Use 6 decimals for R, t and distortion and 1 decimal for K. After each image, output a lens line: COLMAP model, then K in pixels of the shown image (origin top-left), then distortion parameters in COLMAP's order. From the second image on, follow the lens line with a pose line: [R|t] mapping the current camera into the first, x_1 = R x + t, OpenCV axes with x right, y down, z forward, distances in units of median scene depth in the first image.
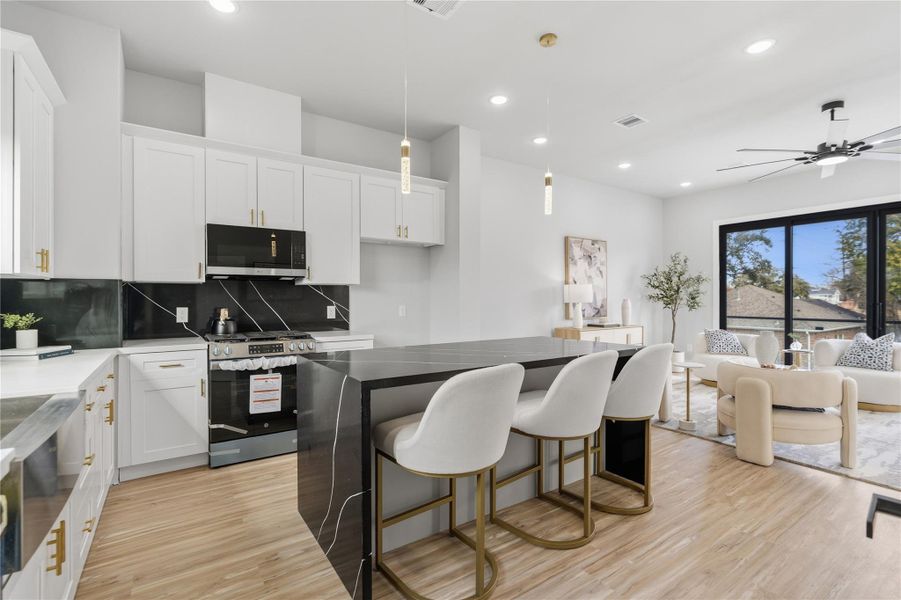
lens RADIAL K [[418.5, 0, 446.3], [0, 418.5, 298.1], [0, 0, 1]] dist [-0.004558, 0.000922]
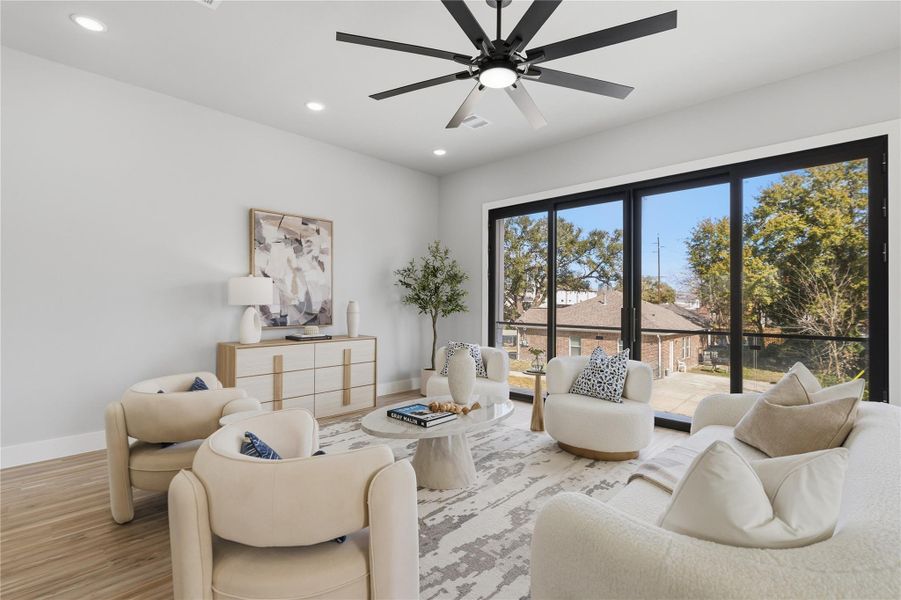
lens RADIAL K [[418.5, 0, 446.3], [0, 418.5, 298.1], [0, 0, 1]] dist [-0.004558, 0.000922]
pose [[0.979183, 0.009745, 0.202745, 0.440192], [-0.007874, 0.999919, -0.010030, 0.003609], [-0.202826, 0.008225, 0.979180, 0.249908]]
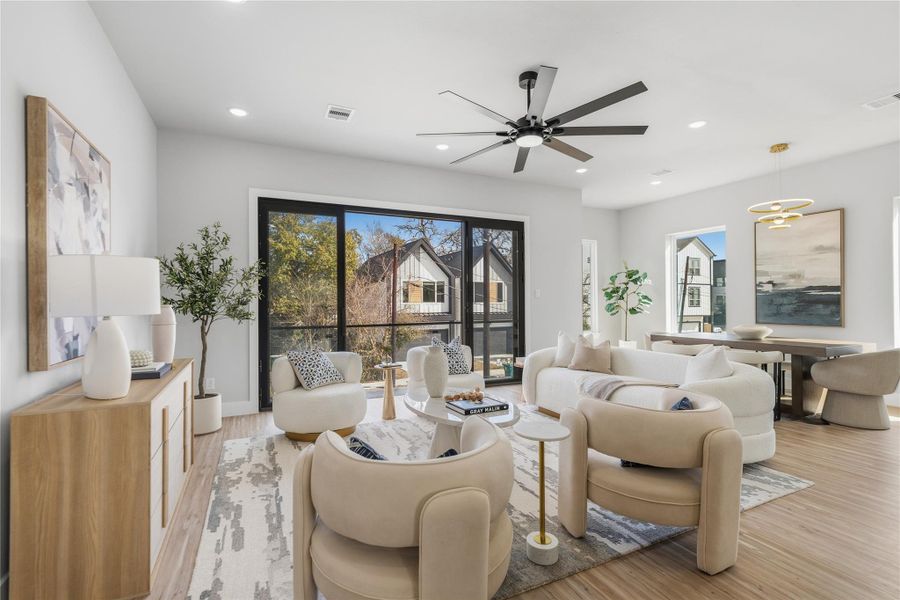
lens RADIAL K [[411.1, 0, 445.6], [0, 411.1, 303.2], [0, 0, 1]] dist [-0.004531, 0.001154]
pose [[0.156070, 0.000417, 0.987746, 0.042180], [0.005308, 0.999985, -0.001260, 0.002633], [-0.987732, 0.005439, 0.156066, 0.631005]]
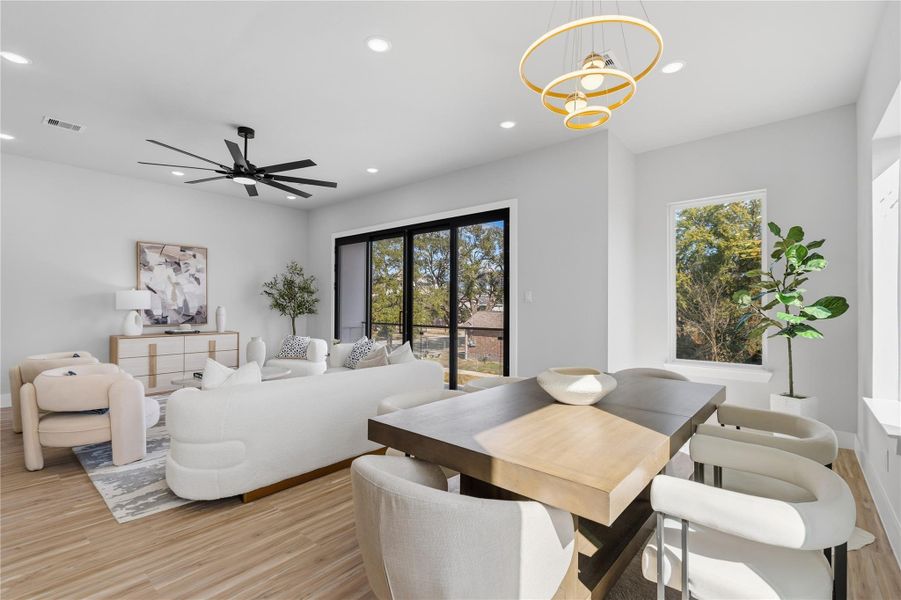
lens RADIAL K [[411.5, 0, 446.1], [0, 411.5, 303.2], [0, 0, 1]] dist [-0.004531, 0.001154]
pose [[0.967598, 0.010133, 0.252291, 0.705652], [-0.009017, 0.999944, -0.005578, -0.004066], [-0.252333, 0.003123, 0.967635, -0.102636]]
